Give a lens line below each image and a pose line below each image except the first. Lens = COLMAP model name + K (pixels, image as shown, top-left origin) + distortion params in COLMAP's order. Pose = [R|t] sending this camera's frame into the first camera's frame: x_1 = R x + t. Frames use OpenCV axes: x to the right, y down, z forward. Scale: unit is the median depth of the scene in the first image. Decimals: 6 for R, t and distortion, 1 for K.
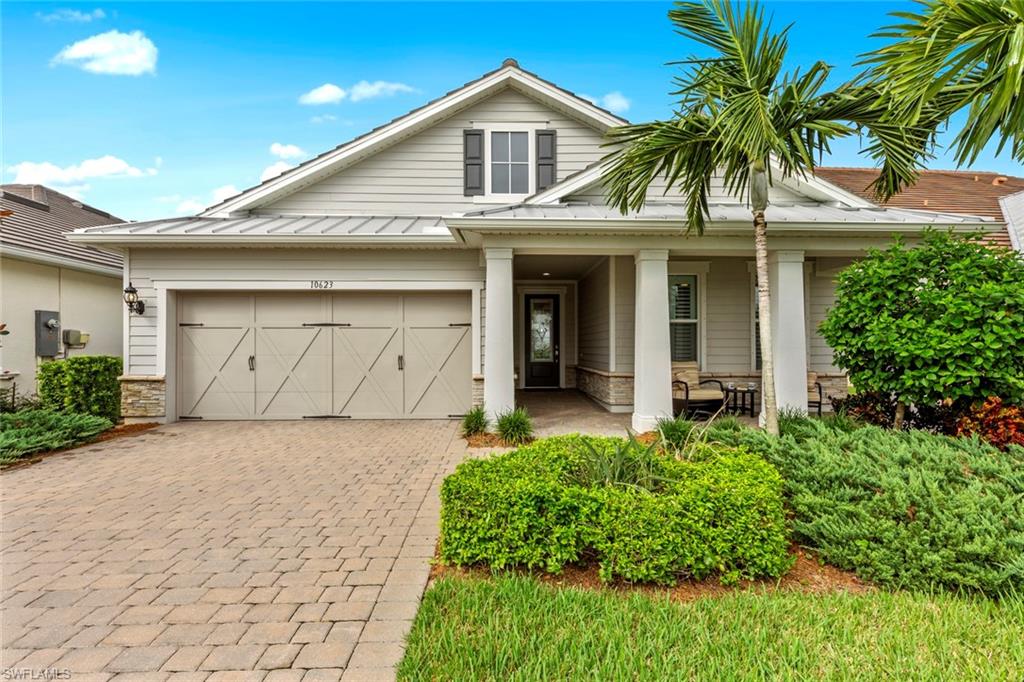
lens RADIAL K [[468.8, 0, 512.5], [0, 468.8, 342.8], [0, 0, 1]] dist [-0.000573, -0.000024]
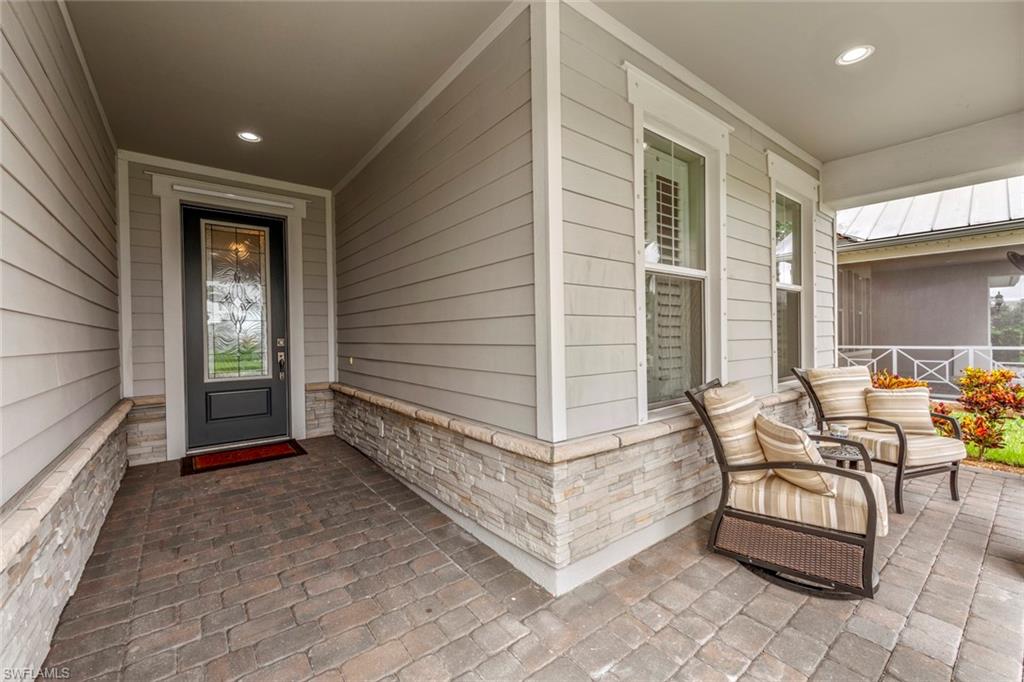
lens RADIAL K [[431.6, 0, 514.7], [0, 431.6, 337.5], [0, 0, 1]] dist [0.004653, 0.000805]
pose [[0.809163, -0.013911, 0.587420, 0.037682], [0.006738, 0.999874, 0.014396, 0.000746], [-0.587546, -0.007690, 0.809154, 0.577847]]
